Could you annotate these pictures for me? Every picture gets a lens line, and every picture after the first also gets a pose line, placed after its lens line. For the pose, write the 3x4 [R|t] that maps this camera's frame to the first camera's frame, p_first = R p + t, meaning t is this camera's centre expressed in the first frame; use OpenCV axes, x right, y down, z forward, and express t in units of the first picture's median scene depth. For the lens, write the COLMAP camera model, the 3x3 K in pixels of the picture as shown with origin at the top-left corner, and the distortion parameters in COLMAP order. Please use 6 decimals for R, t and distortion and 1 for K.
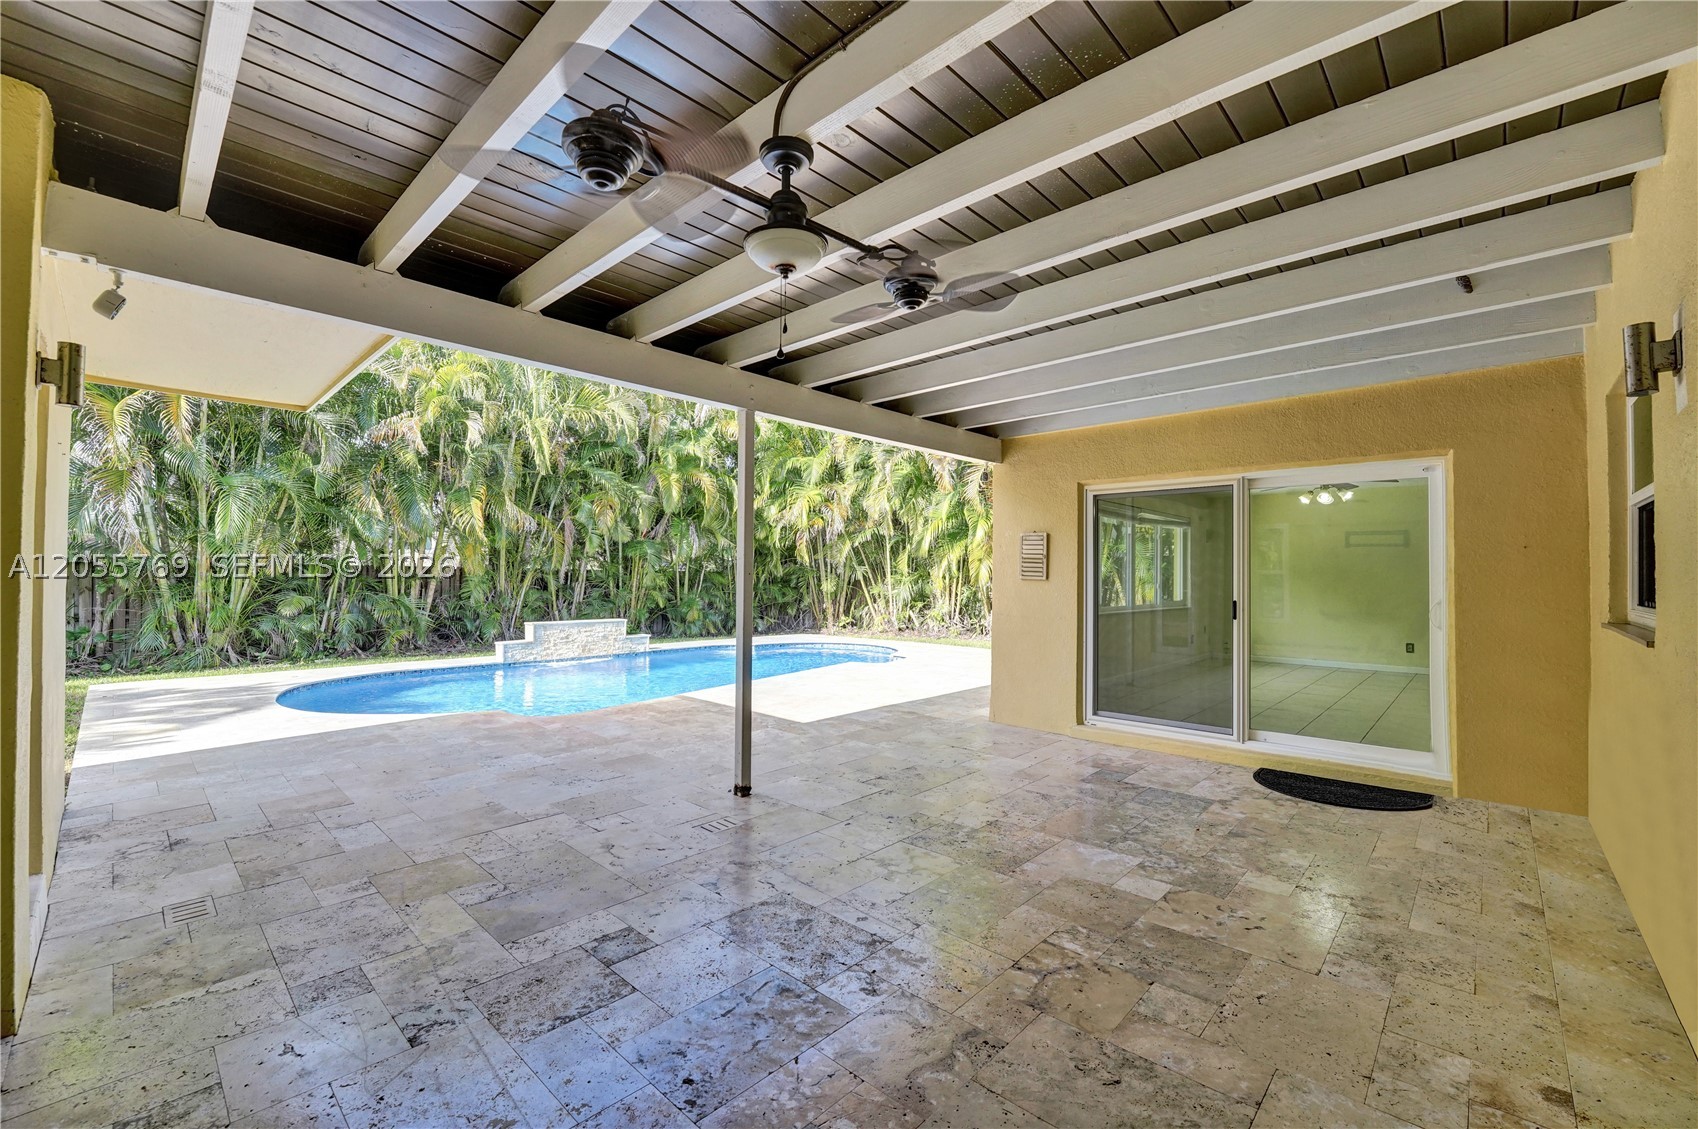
lens RADIAL K [[706.8, 0, 842.4], [0, 706.8, 552.4], [0, 0, 1]] dist [-0.025466, -0.000099]
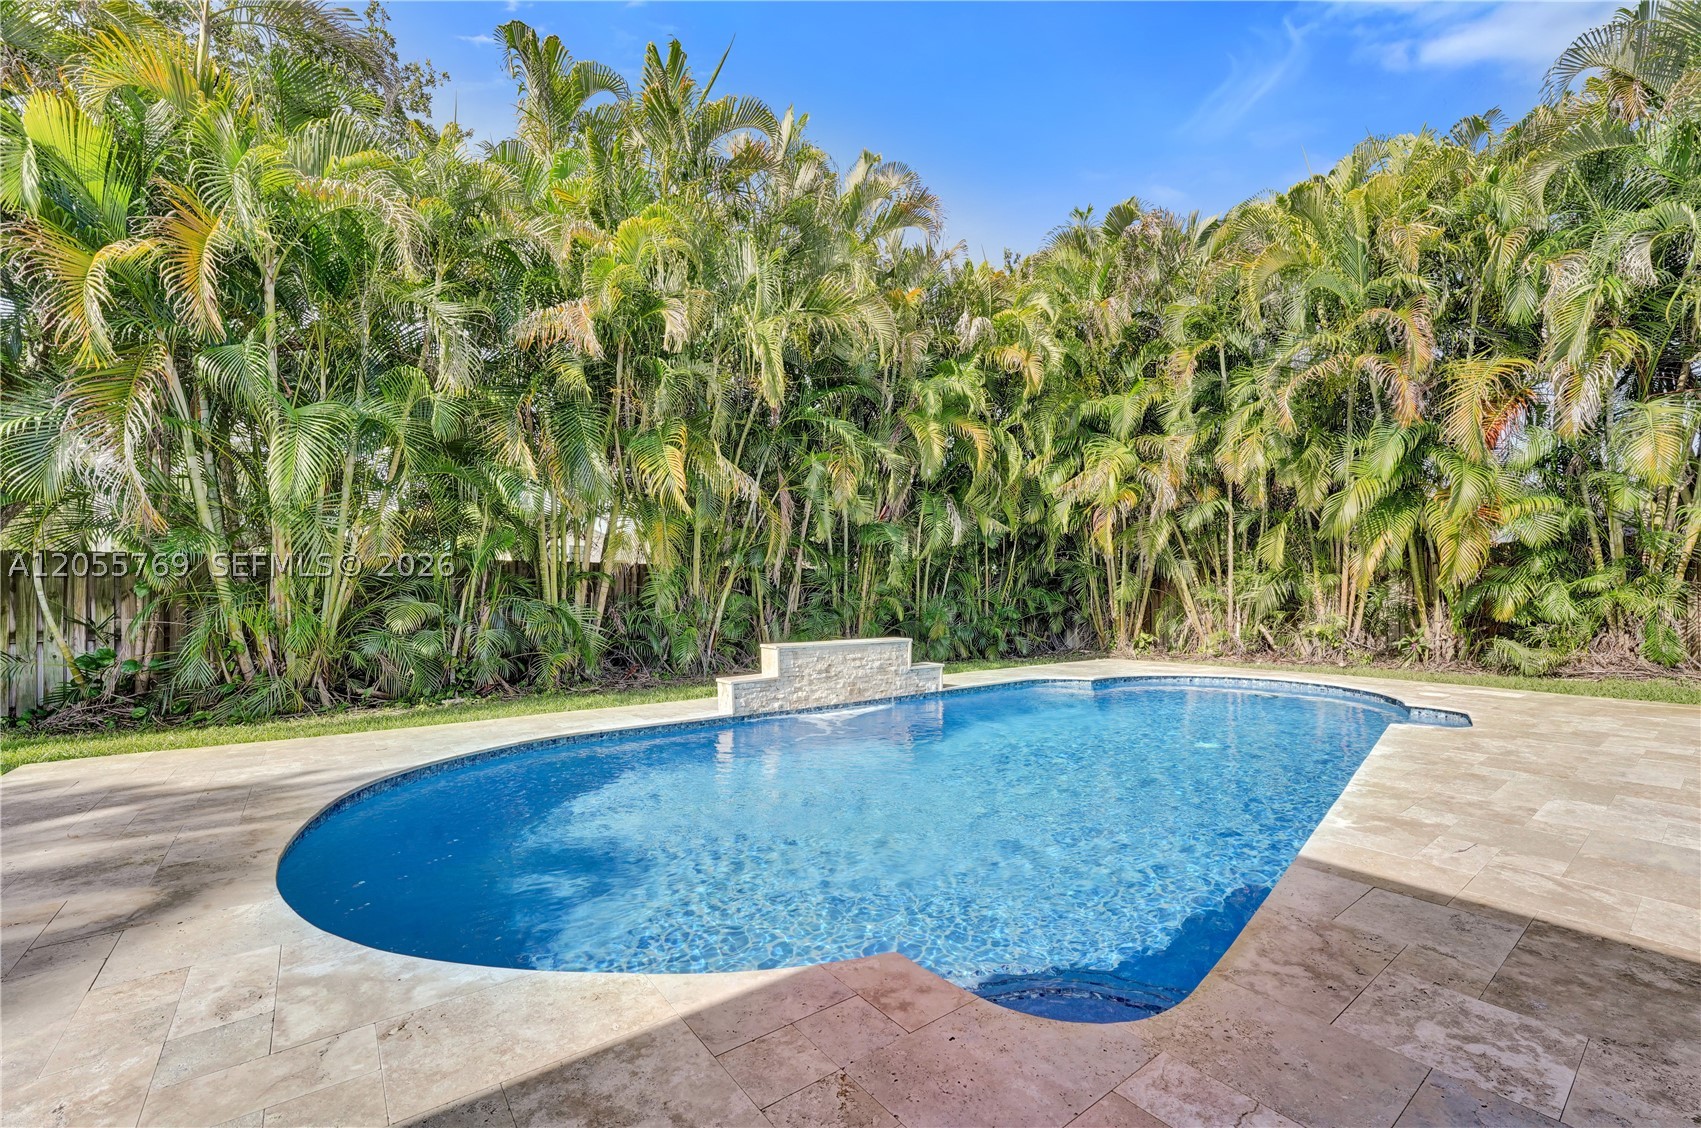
lens RADIAL K [[710.7, 0, 850.5], [0, 710.7, 564.0], [0, 0, 1]] dist [-0.022359, 0.000387]
pose [[0.986131, -0.013432, -0.165424, -0.240139], [0.012731, 0.999905, -0.005297, 0.031657], [0.165479, 0.003118, 0.986208, 0.367515]]
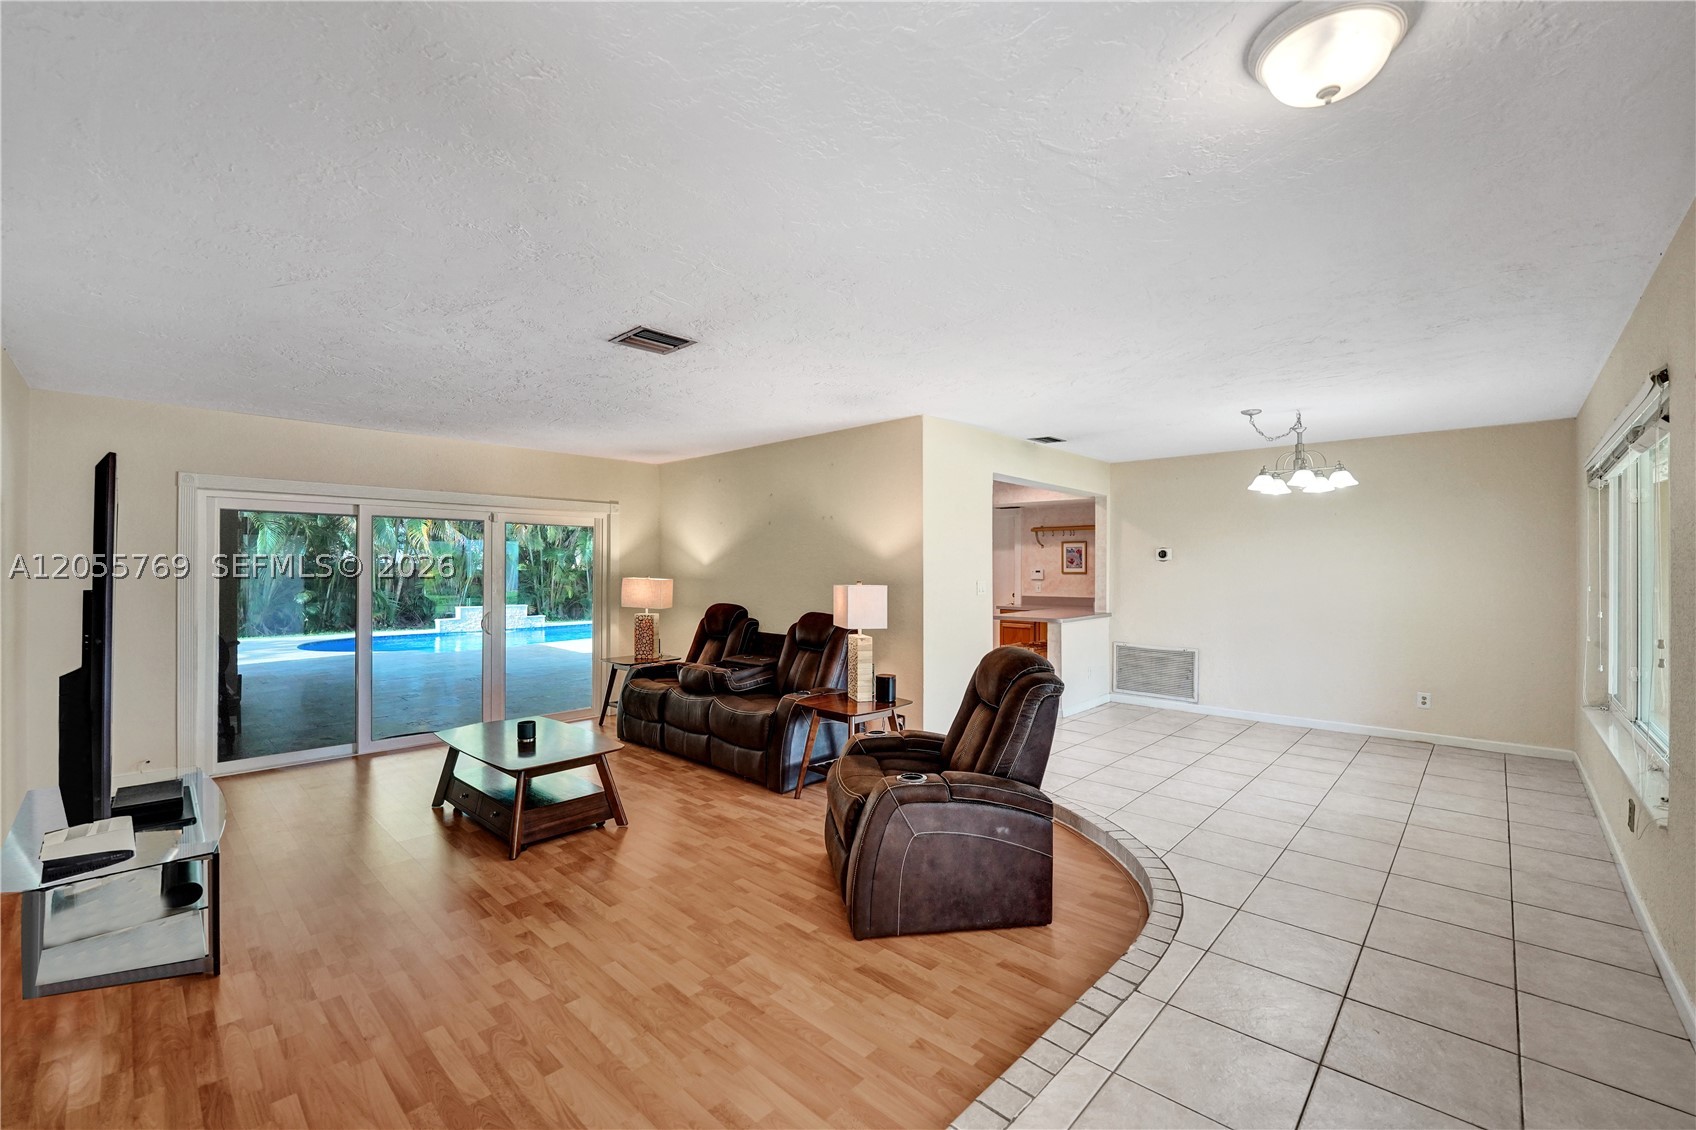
lens RADIAL K [[708.6, 0, 848.0], [0, 708.6, 565.0], [0, 0, 1]] dist [-0.022359, 0.000387]
pose [[0.999995, -0.002791, 0.001772, 0.350810], [0.002746, 0.999684, 0.025000, -0.024727], [-0.001841, -0.024995, 0.999686, -0.468222]]
